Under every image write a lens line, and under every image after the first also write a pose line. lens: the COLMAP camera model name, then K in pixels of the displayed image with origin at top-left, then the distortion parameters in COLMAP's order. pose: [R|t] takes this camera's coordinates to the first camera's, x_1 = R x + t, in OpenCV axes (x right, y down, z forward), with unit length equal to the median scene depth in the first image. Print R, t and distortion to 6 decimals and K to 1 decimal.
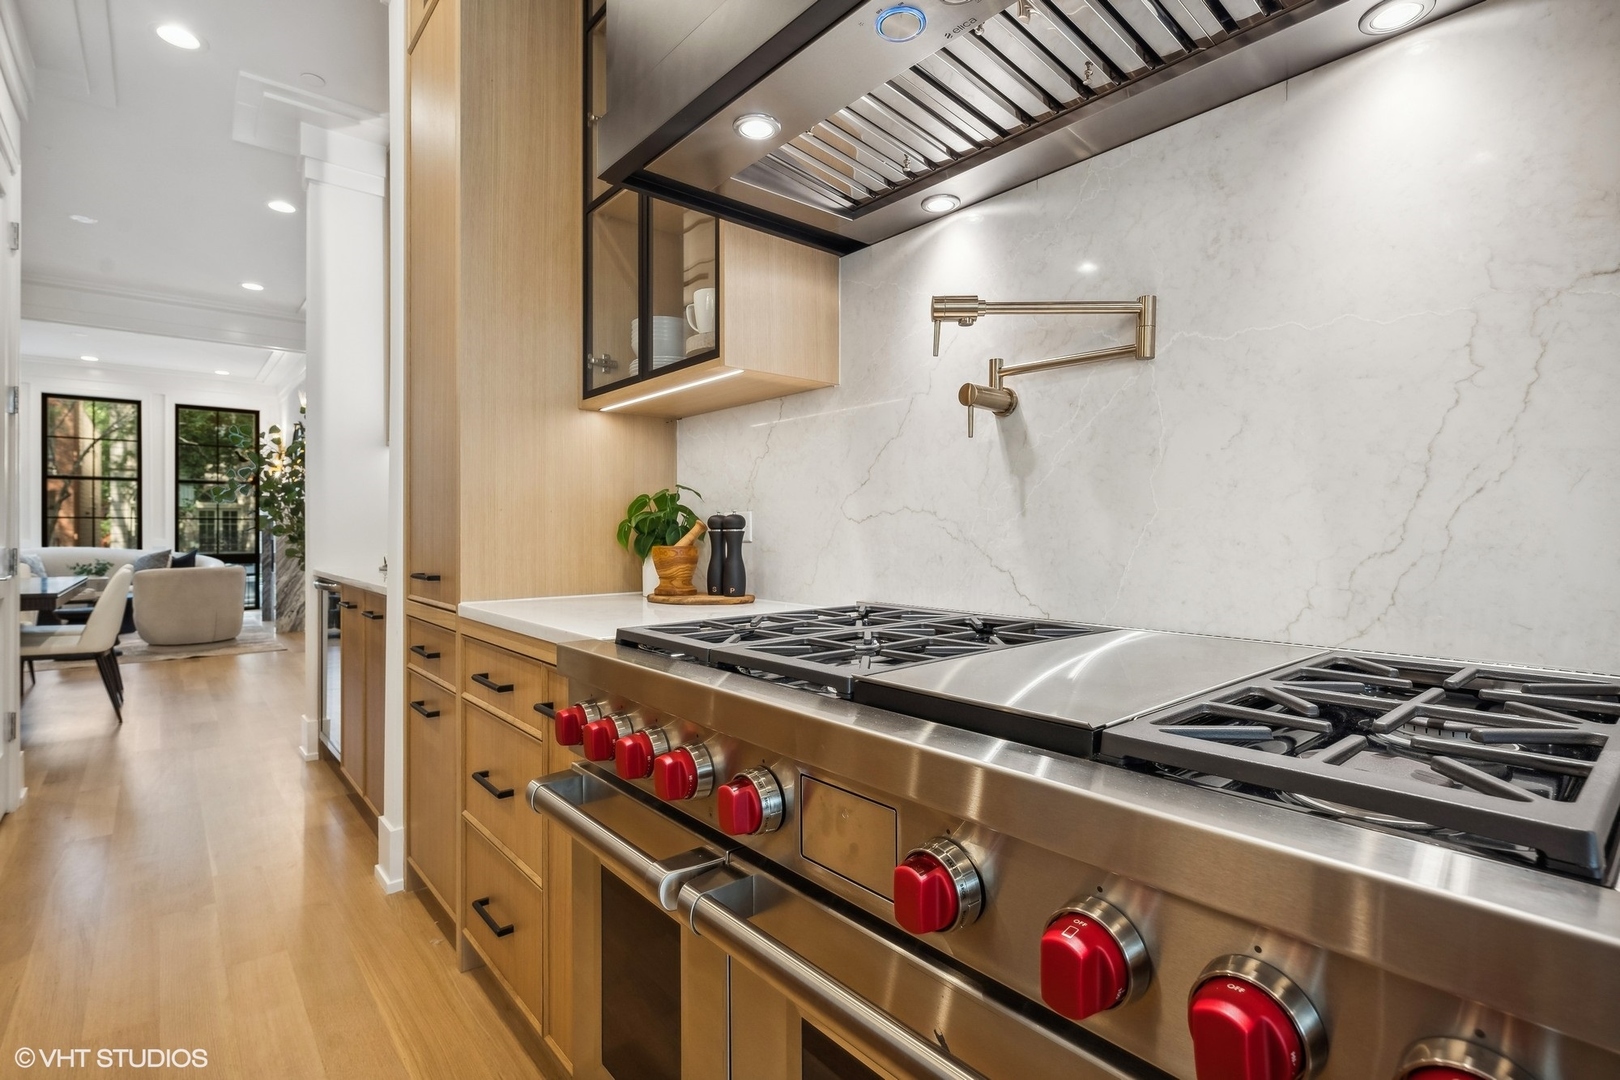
lens RADIAL K [[767.0, 0, 800.7], [0, 767.0, 520.3], [0, 0, 1]] dist [0.000452, 0.000204]
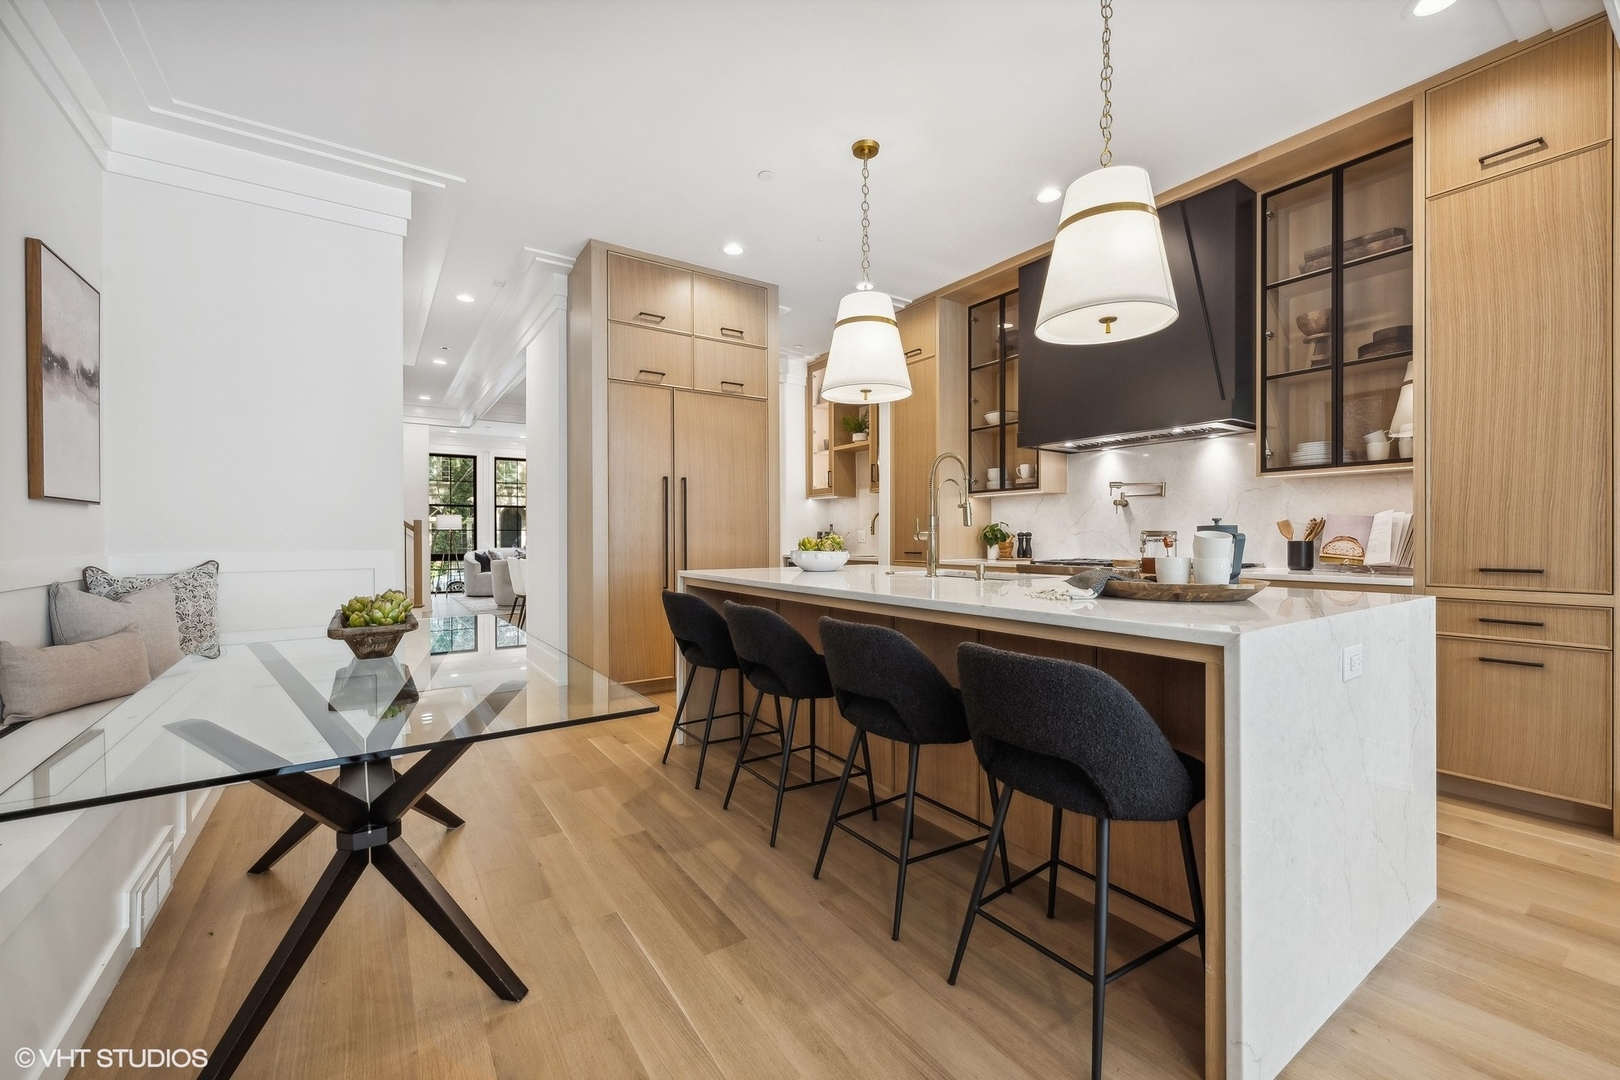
lens RADIAL K [[651.8, 0, 804.7], [0, 651.8, 535.4], [0, 0, 1]] dist [-0.002500, 0.001048]
pose [[0.995230, -0.000127, -0.097559, -0.724644], [0.000997, 0.999960, 0.008872, -0.019387], [0.097554, -0.008927, 0.995190, -1.720933]]
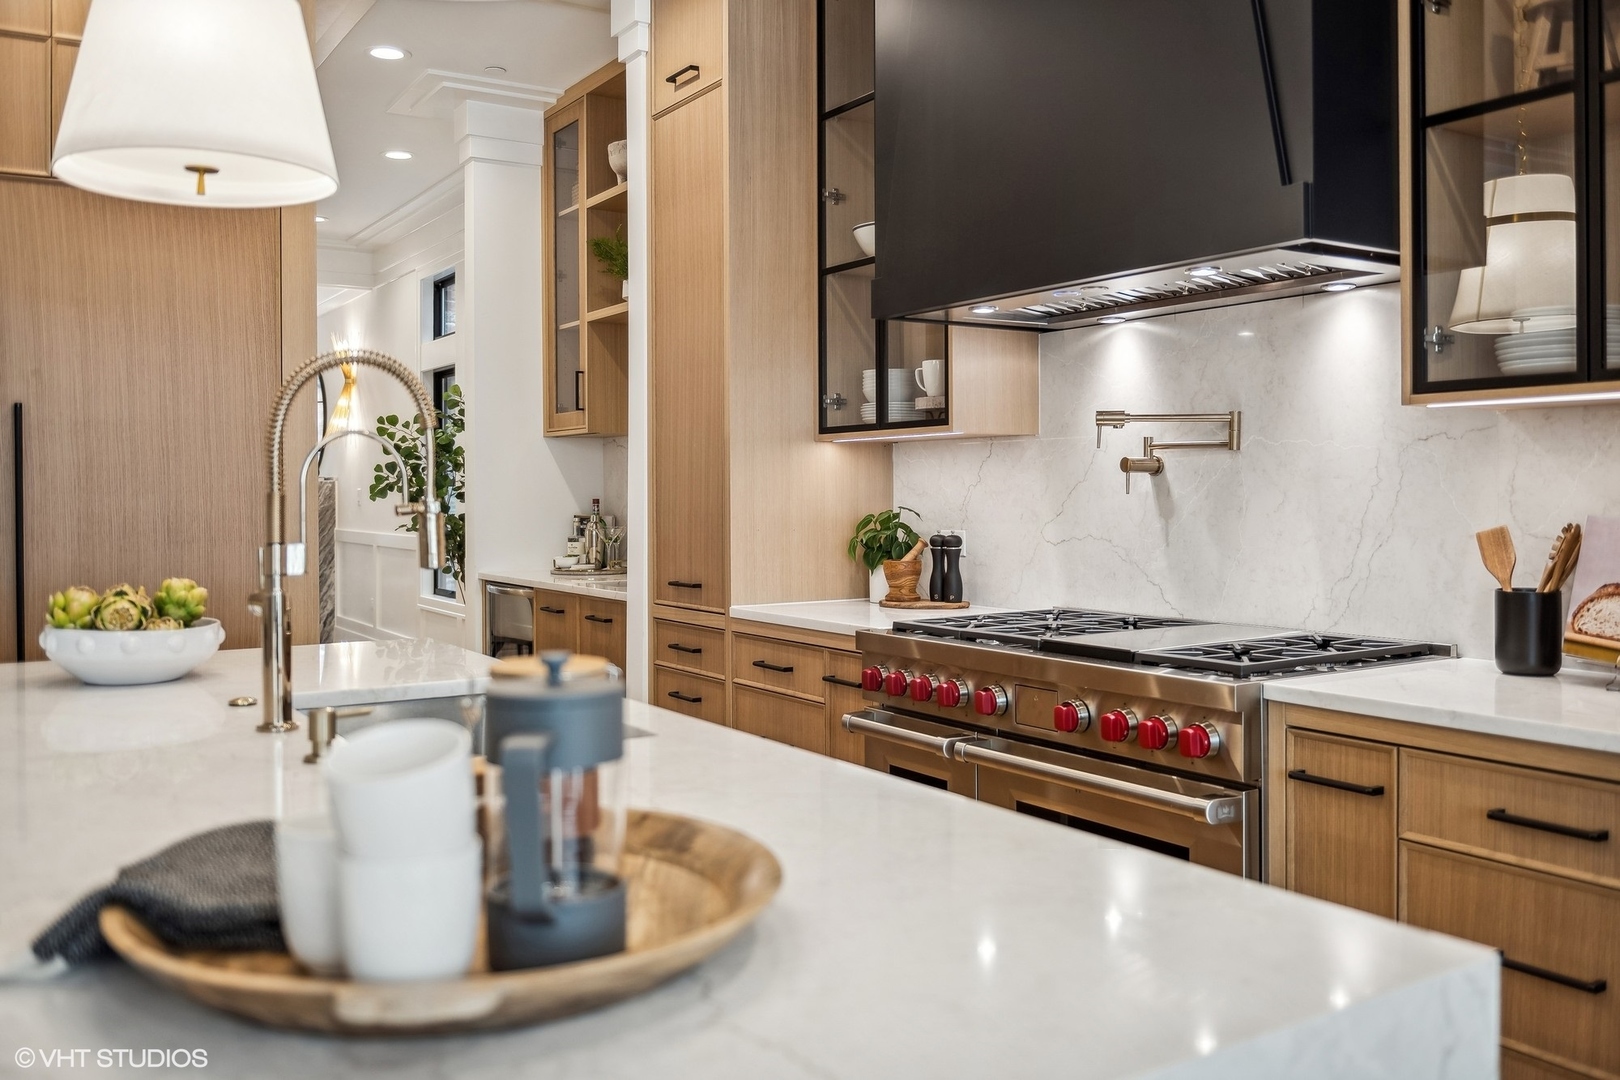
lens RADIAL K [[1372.5, 0, 815.6], [0, 1372.5, 485.8], [0, 0, 1]] dist [-0.025700, 0.000969]
pose [[0.992117, -0.004410, -0.125241, -0.029531], [0.005572, 0.999945, 0.008927, -0.104620], [0.125194, -0.009554, 0.992086, -1.162492]]
